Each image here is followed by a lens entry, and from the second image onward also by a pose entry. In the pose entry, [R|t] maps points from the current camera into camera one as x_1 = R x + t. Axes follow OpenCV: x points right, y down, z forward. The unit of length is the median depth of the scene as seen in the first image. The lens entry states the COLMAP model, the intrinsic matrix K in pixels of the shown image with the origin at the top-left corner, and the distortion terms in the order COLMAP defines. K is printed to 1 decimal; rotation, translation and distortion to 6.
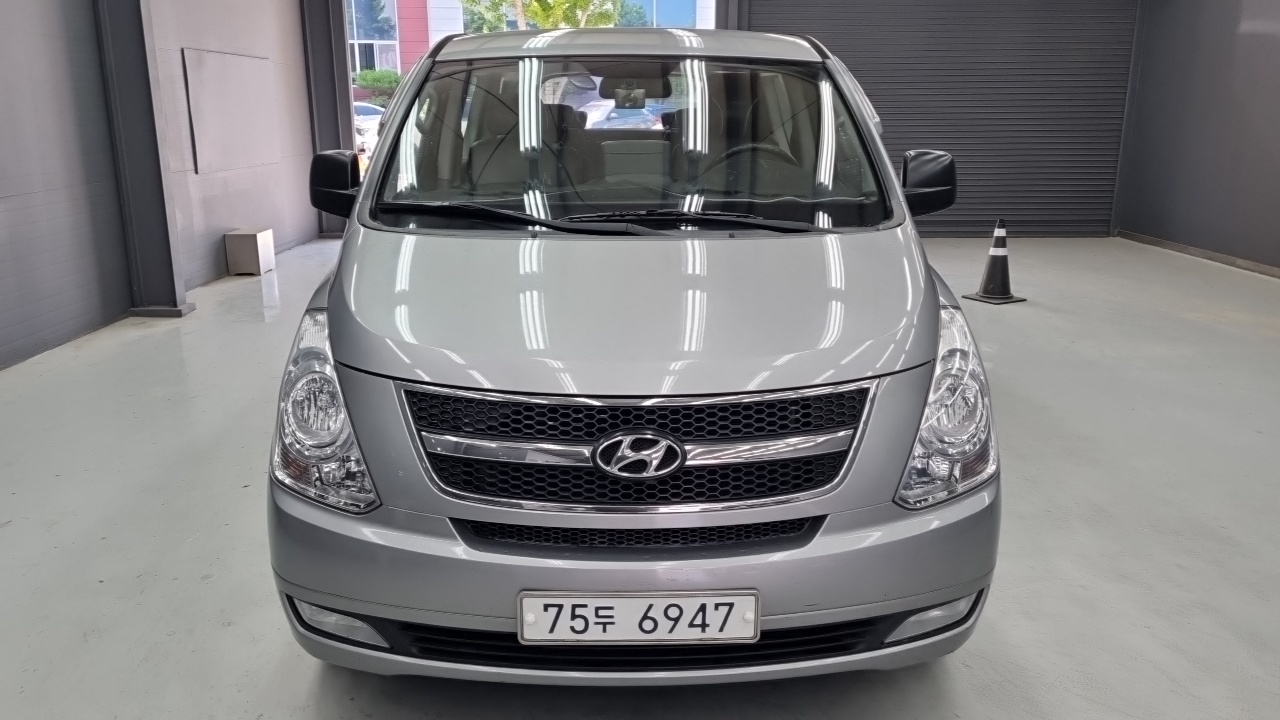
lens RADIAL K [[962.5, 0, 640.0], [0, 962.5, 360.0], [0, 0, 1]] dist [0.037249, -0.038789]
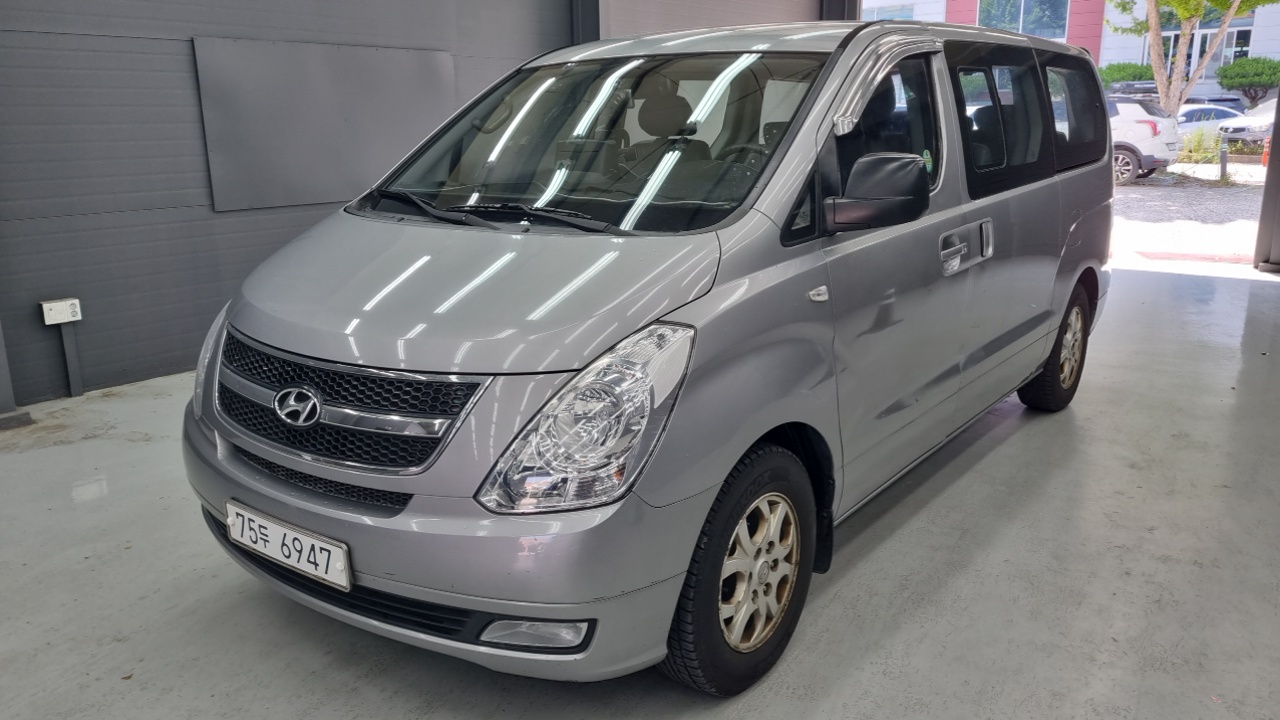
lens RADIAL K [[962.5, 0, 640.0], [0, 962.5, 360.0], [0, 0, 1]] dist [0.037249, -0.038789]
pose [[0.787972, 0.138533, -0.599925, 1.013277], [-0.140805, 0.989083, 0.043456, -0.065093], [0.599395, 0.050230, 0.798875, 0.307589]]
